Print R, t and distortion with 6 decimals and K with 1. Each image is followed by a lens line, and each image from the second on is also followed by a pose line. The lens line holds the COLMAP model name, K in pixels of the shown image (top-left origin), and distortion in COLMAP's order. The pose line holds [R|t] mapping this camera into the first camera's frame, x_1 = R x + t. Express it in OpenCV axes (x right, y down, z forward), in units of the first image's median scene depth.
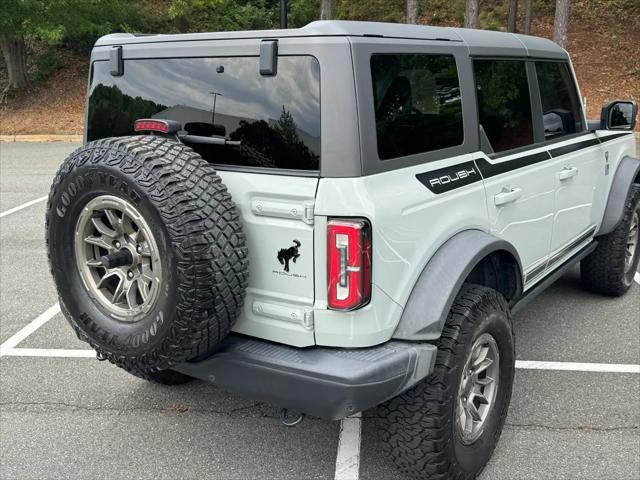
lens RADIAL K [[668.5, 0, 319.4], [0, 668.5, 237.9], [0, 0, 1]] dist [0.098043, 0.000000]
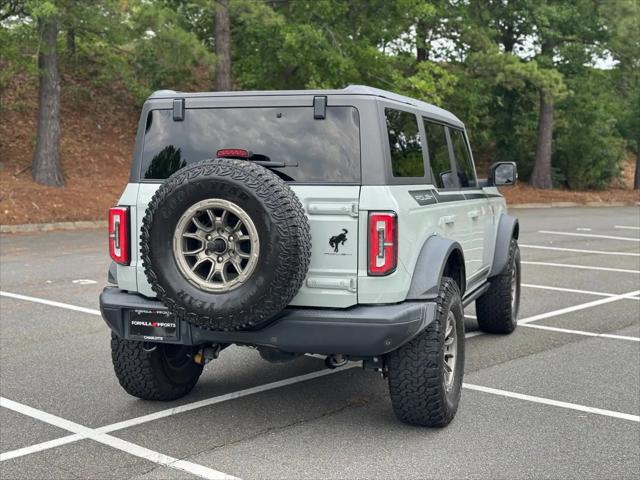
lens RADIAL K [[892.2, 0, 317.4], [0, 892.2, 241.8], [0, 0, 1]] dist [0.125975, 0.000000]
pose [[0.960153, -0.004966, 0.279430, -0.615968], [0.049630, 0.986980, -0.152993, 0.315702], [-0.275032, 0.160765, 0.947899, -0.792564]]
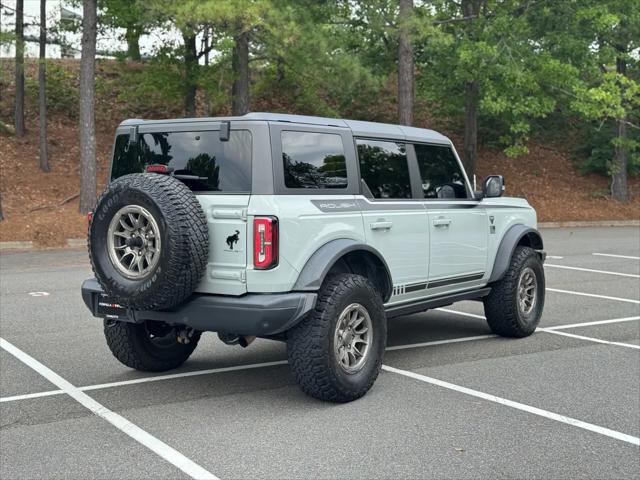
lens RADIAL K [[892.2, 0, 318.5], [0, 892.2, 238.6], [0, 0, 1]] dist [0.125975, 0.000000]
pose [[0.999880, 0.015197, 0.002989, 0.169178], [-0.014422, 0.983906, -0.178103, 0.430700], [-0.005647, 0.178039, 0.984007, -1.285591]]
